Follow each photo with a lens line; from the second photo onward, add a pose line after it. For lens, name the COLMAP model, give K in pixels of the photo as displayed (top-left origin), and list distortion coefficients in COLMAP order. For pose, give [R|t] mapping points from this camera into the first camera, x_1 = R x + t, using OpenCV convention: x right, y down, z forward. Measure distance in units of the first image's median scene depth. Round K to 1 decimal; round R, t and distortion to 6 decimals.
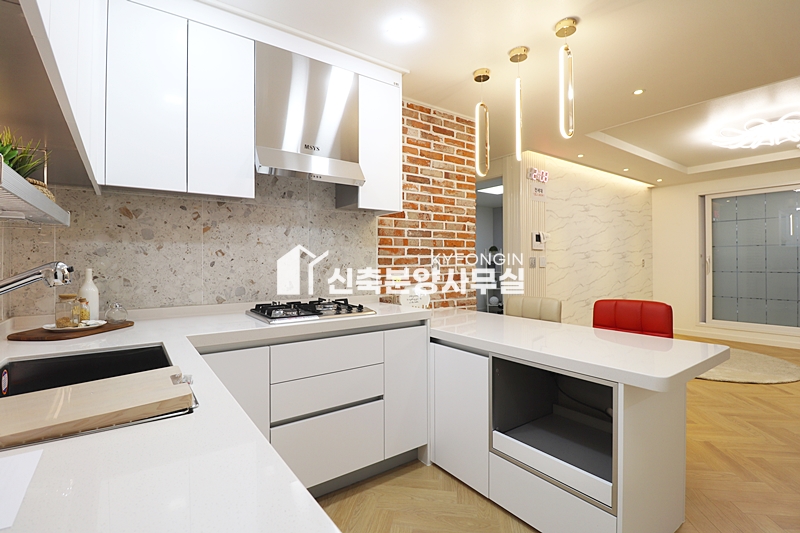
lens RADIAL K [[379.3, 0, 403.4], [0, 379.3, 261.4], [0, 0, 1]] dist [-0.001481, -0.008254]
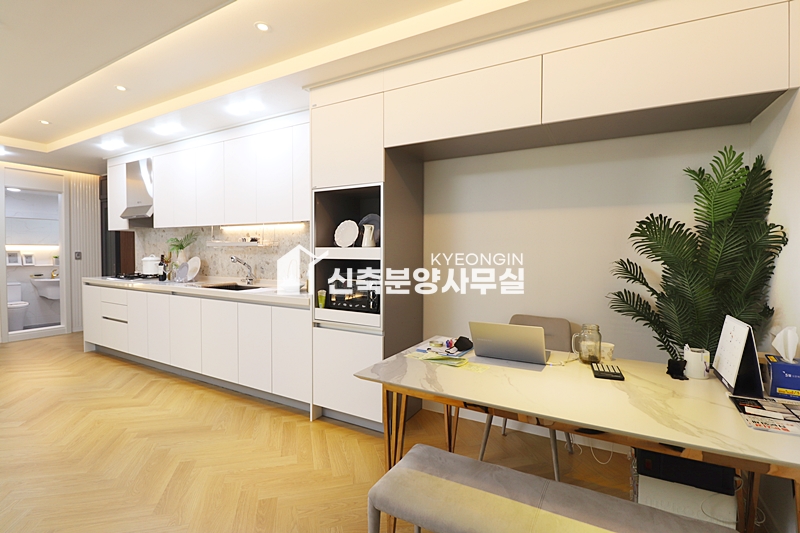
lens RADIAL K [[372.0, 0, 399.9], [0, 372.0, 262.5], [0, 0, 1]] dist [-0.005183, -0.013176]
pose [[0.416445, 0.035499, -0.908467, 1.608726], [-0.007847, 0.999341, 0.035454, -0.031689], [0.909127, -0.007636, 0.416449, 1.035517]]
